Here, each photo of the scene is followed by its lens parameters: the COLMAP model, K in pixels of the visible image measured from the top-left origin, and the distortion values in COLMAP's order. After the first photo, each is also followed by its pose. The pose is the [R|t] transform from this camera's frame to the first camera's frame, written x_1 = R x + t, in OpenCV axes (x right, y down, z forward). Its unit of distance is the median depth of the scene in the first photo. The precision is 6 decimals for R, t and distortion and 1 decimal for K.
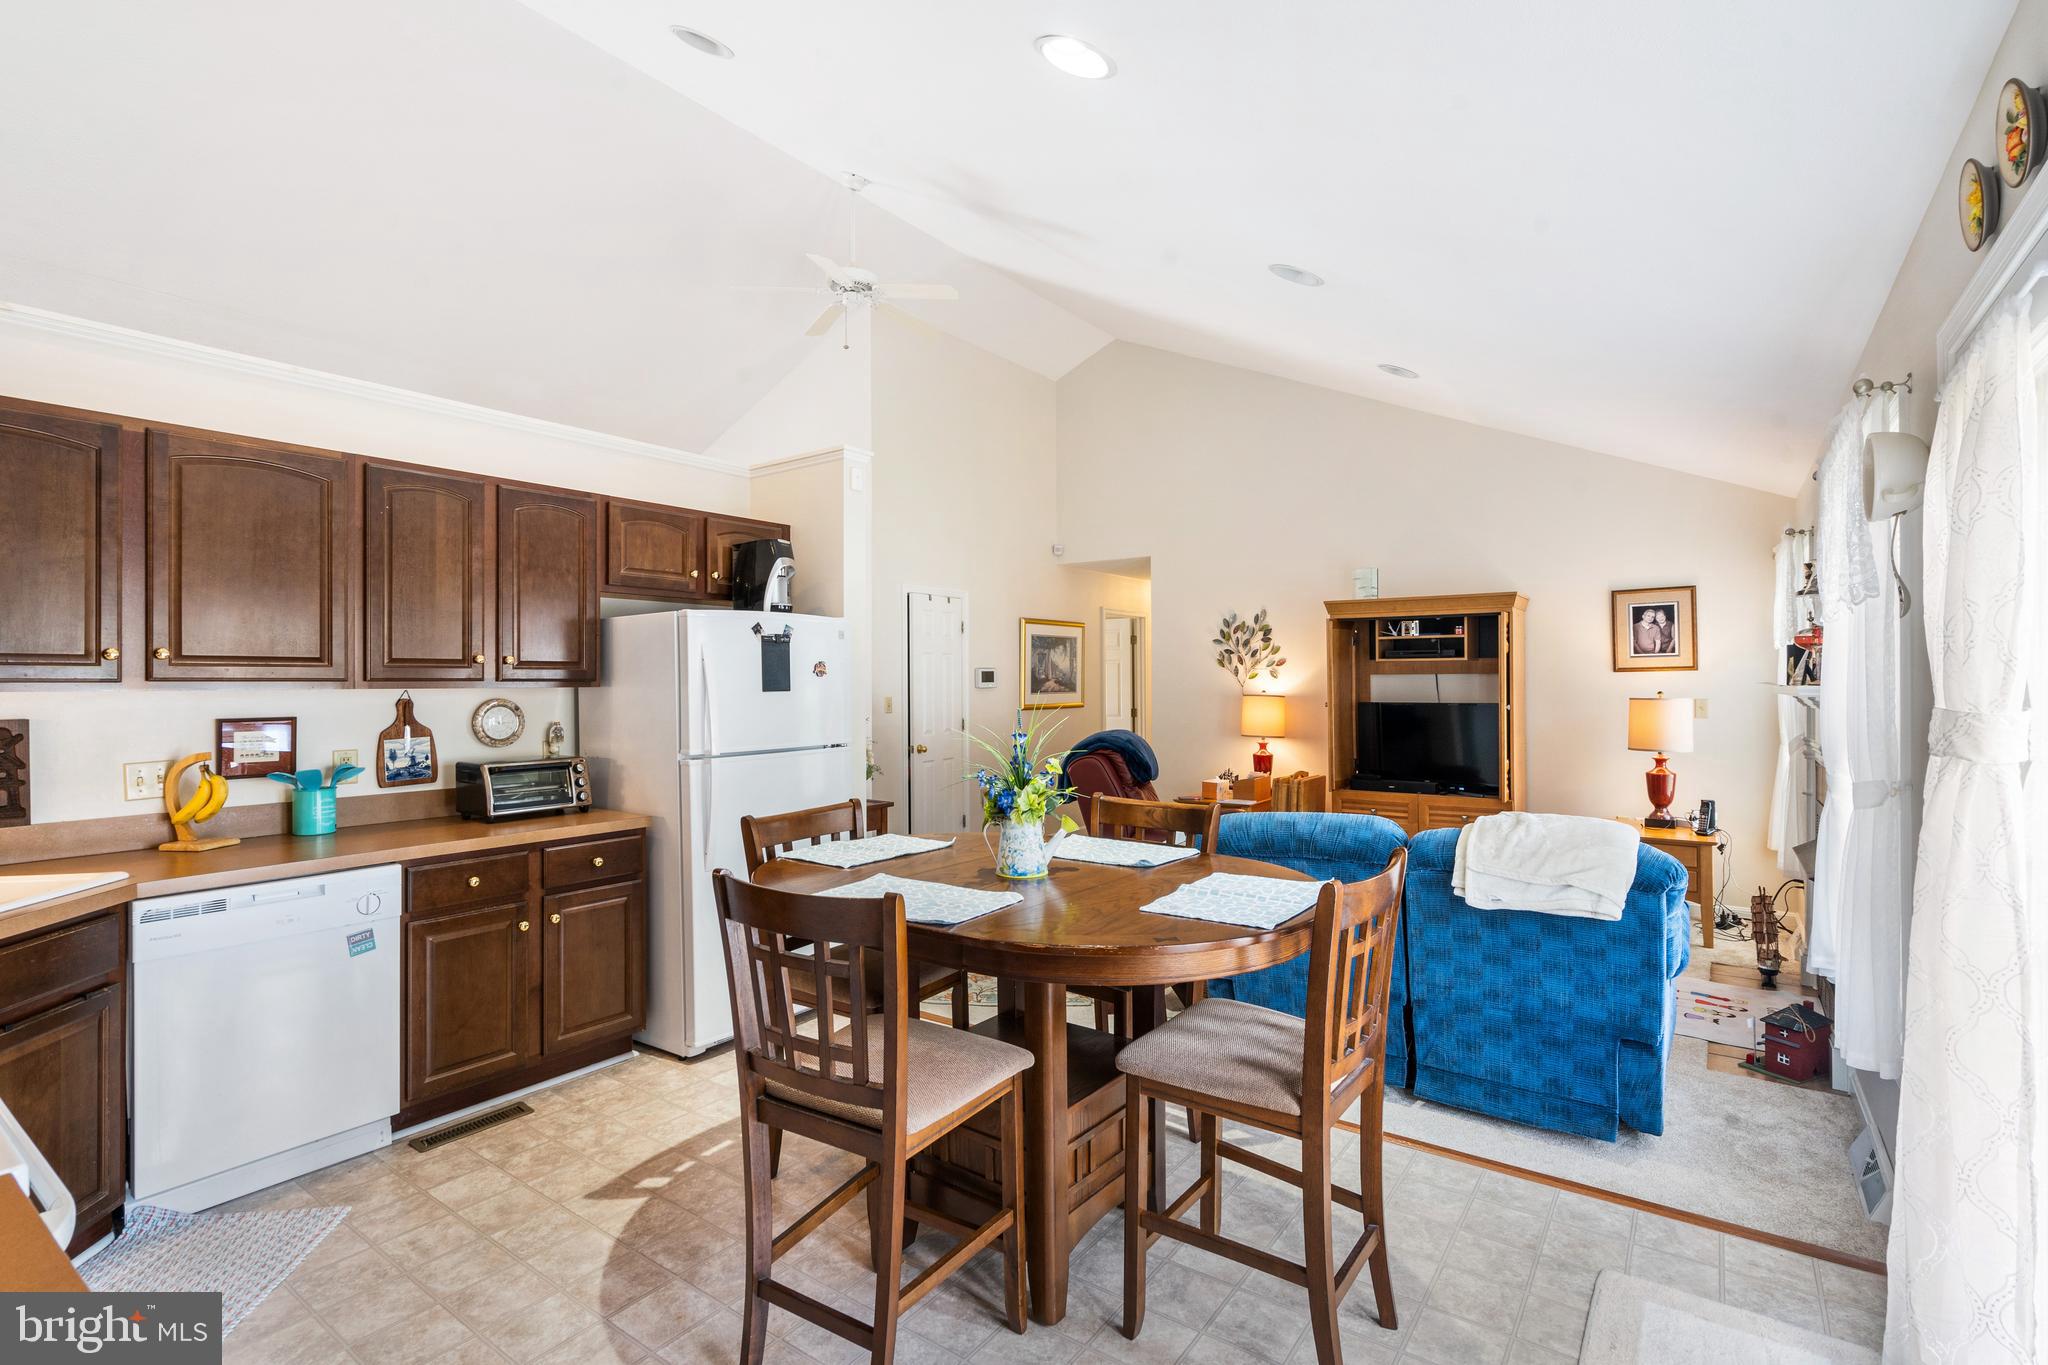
lens RADIAL K [[957.0, 0, 990.1], [0, 957.0, 629.8], [0, 0, 1]] dist [-0.003398, -0.000312]
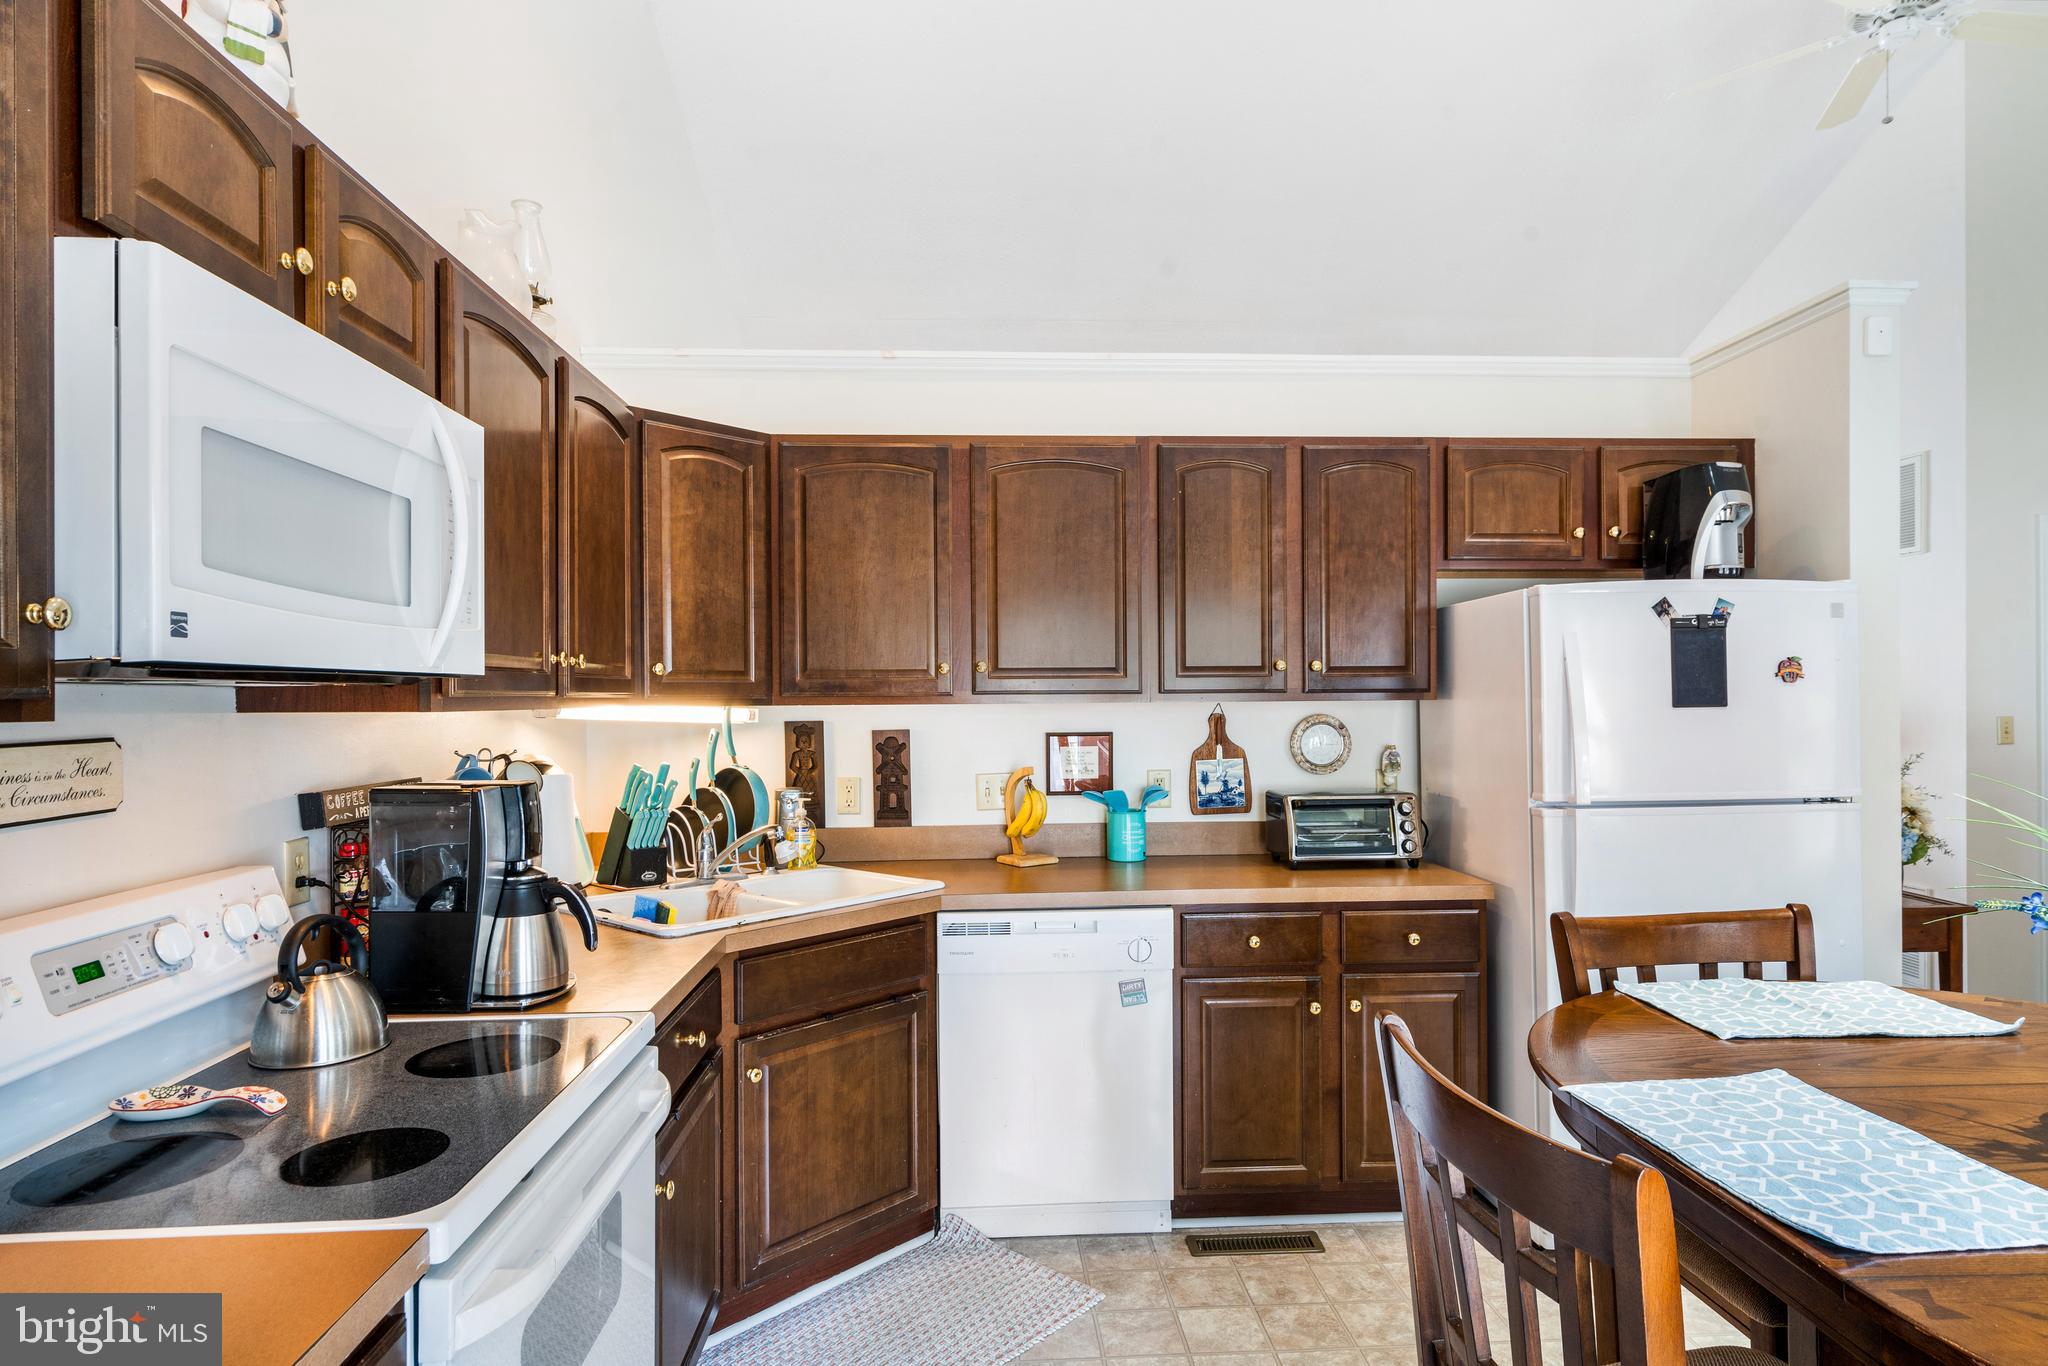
lens RADIAL K [[1142.0, 0, 1024.0], [0, 1142.0, 683.0], [0, 0, 1]] dist [-0.006620, 0.011207]
pose [[0.650977, -0.009959, -0.759033, 0.057247], [0.046168, 0.998582, 0.026494, 0.010027], [0.757693, -0.052290, 0.650513, 0.209212]]
